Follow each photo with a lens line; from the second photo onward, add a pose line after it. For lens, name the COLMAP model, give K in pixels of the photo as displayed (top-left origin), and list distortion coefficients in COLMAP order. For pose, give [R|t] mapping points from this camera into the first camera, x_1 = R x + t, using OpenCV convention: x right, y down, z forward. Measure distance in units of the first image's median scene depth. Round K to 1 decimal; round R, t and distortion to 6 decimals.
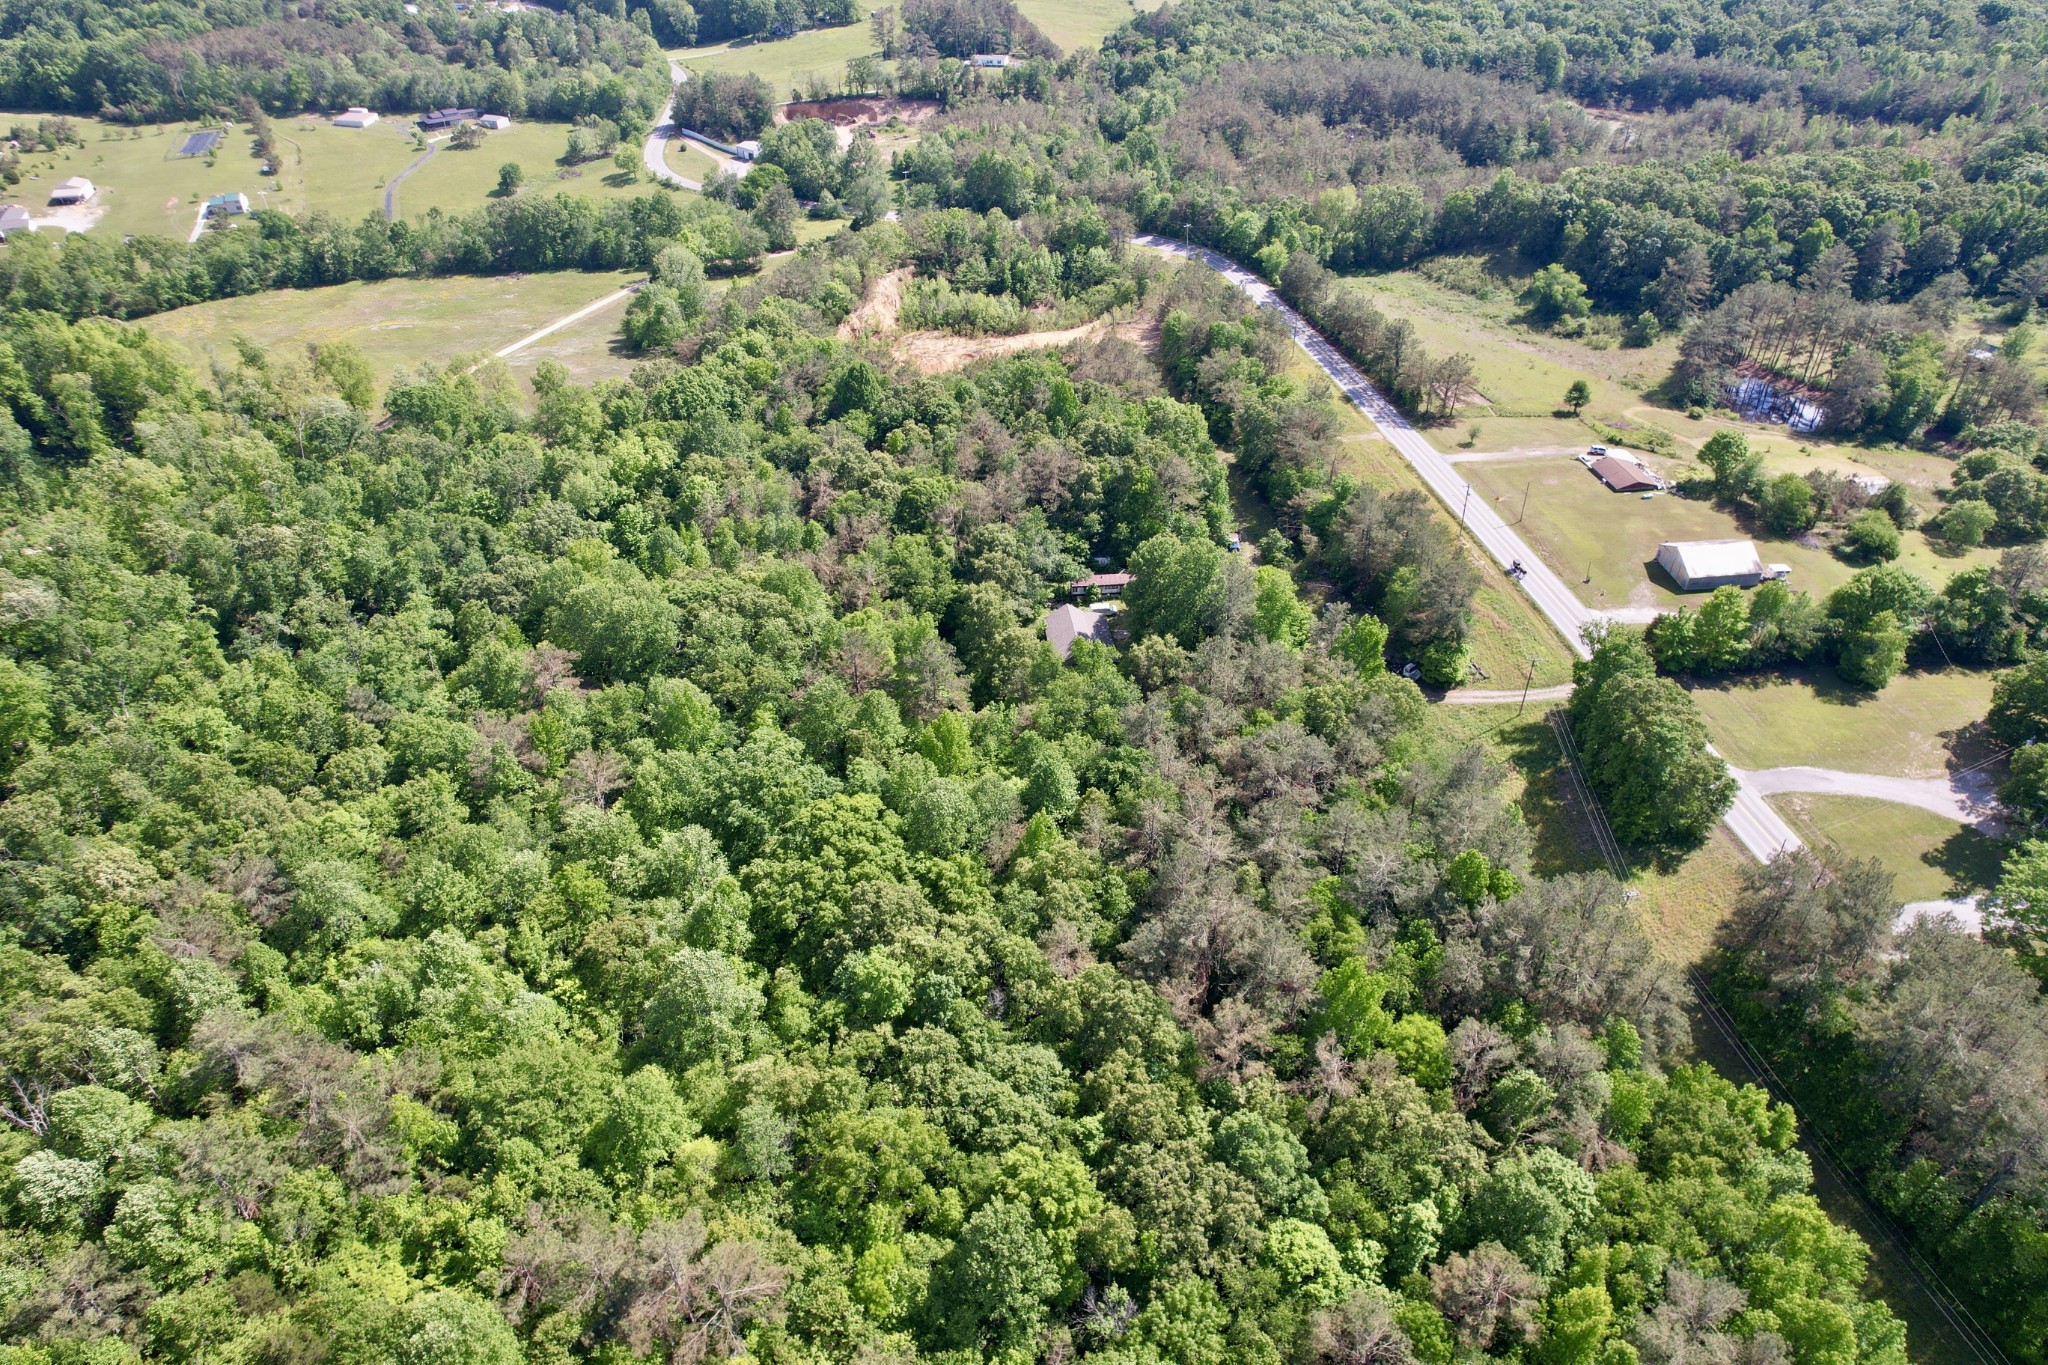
lens RADIAL K [[1329.2, 0, 1033.1], [0, 1329.2, 649.4], [0, 0, 1]] dist [-0.093515, 0.090986]
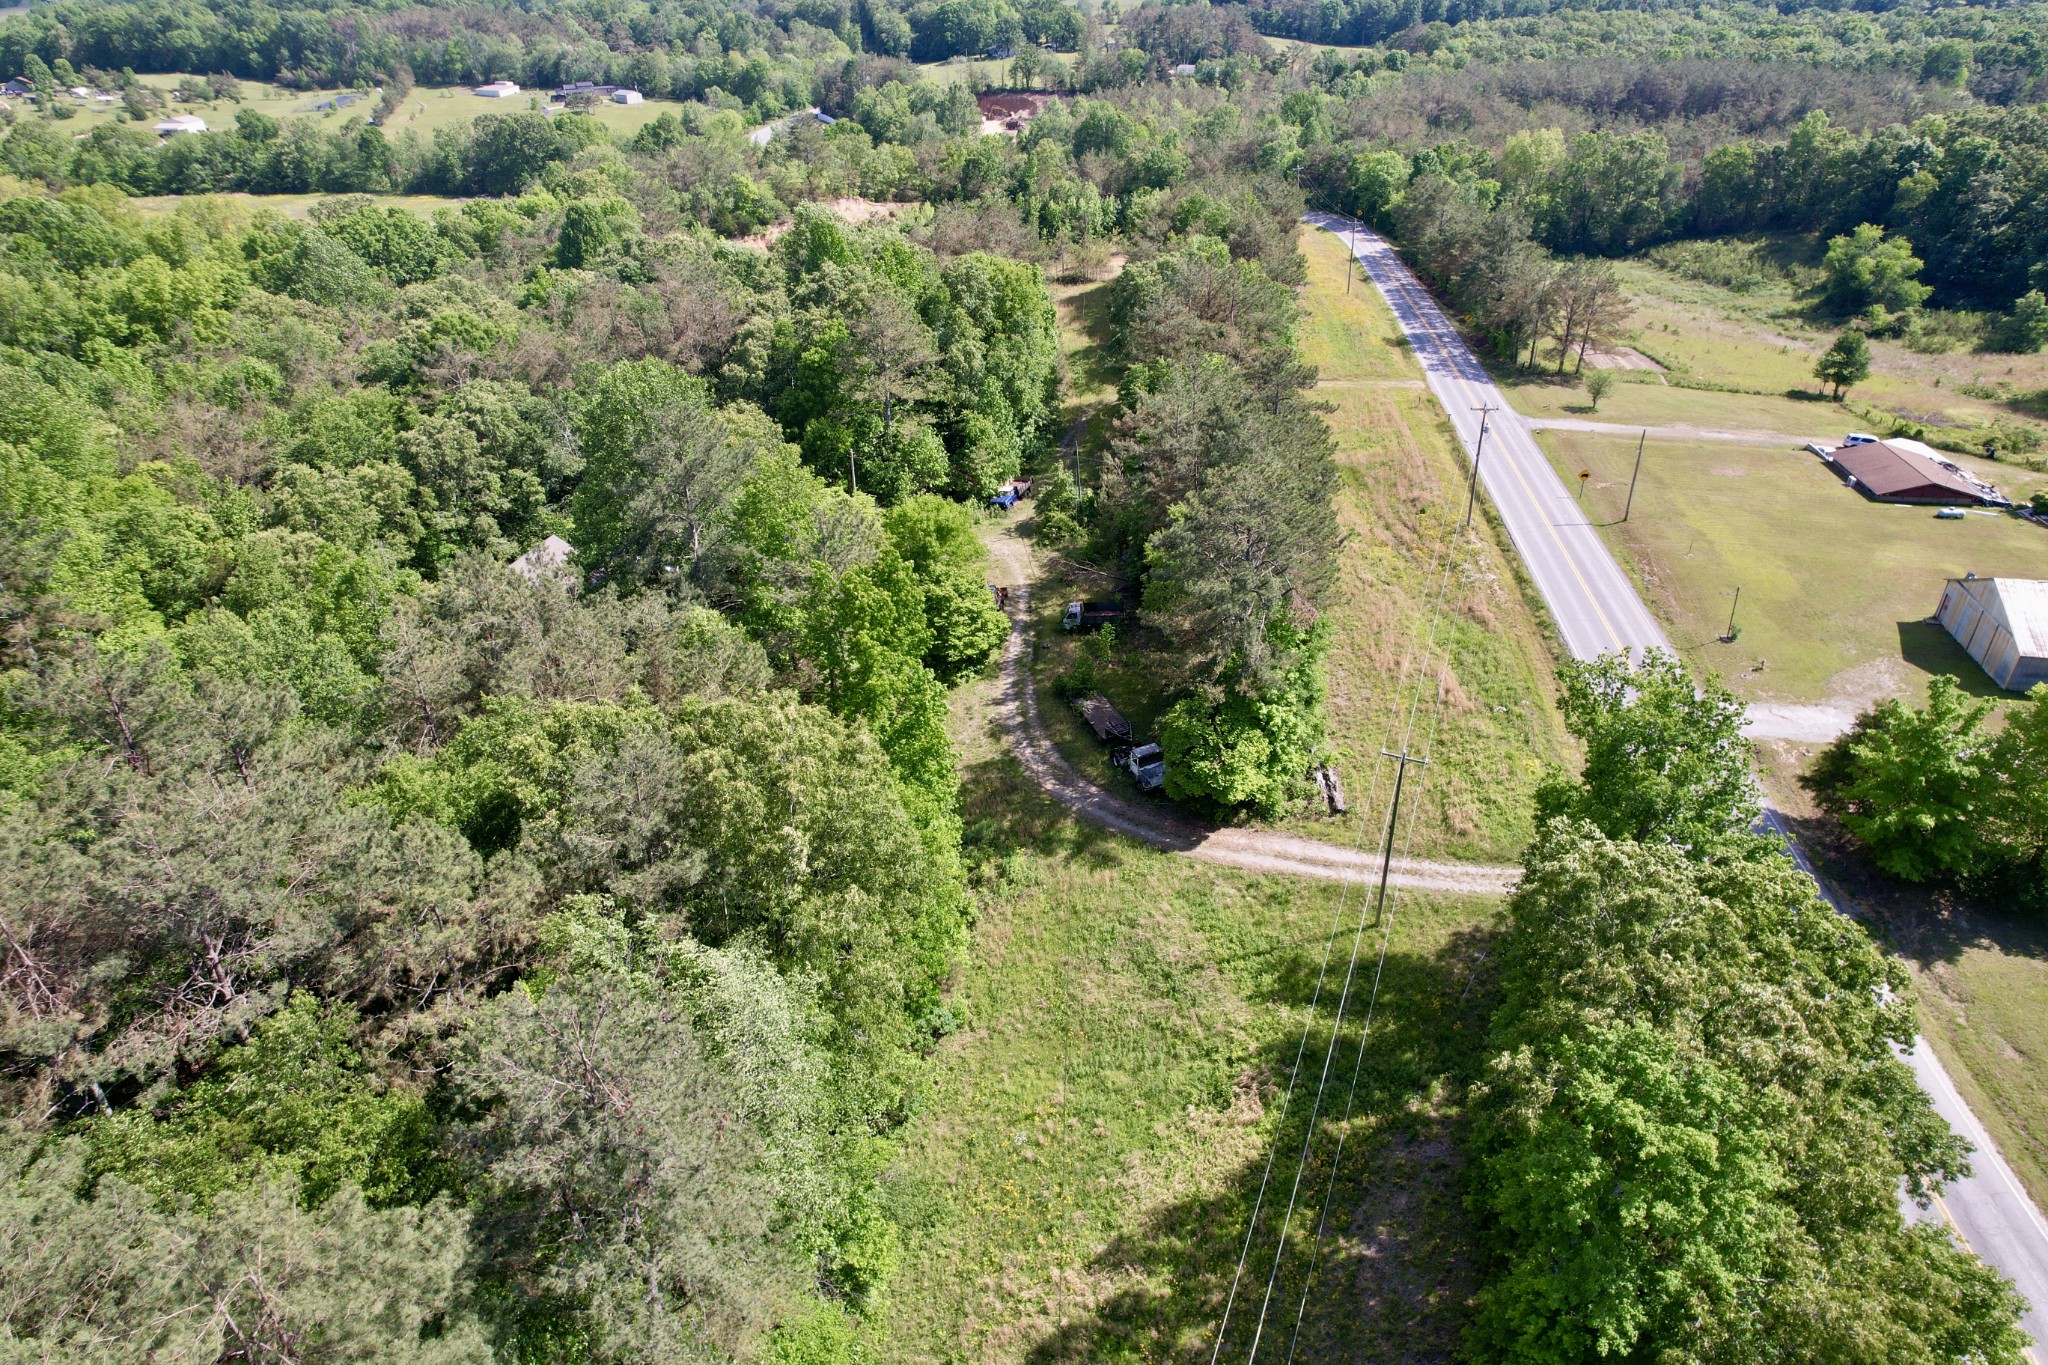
lens RADIAL K [[1306.3, 0, 1031.2], [0, 1306.3, 675.3], [0, 0, 1]] dist [-0.090021, 0.082953]
pose [[0.960964, 0.139602, -0.238872, 0.184274], [-0.159744, 0.984878, -0.067054, 0.011958], [0.225899, 0.102595, 0.968733, 0.336997]]
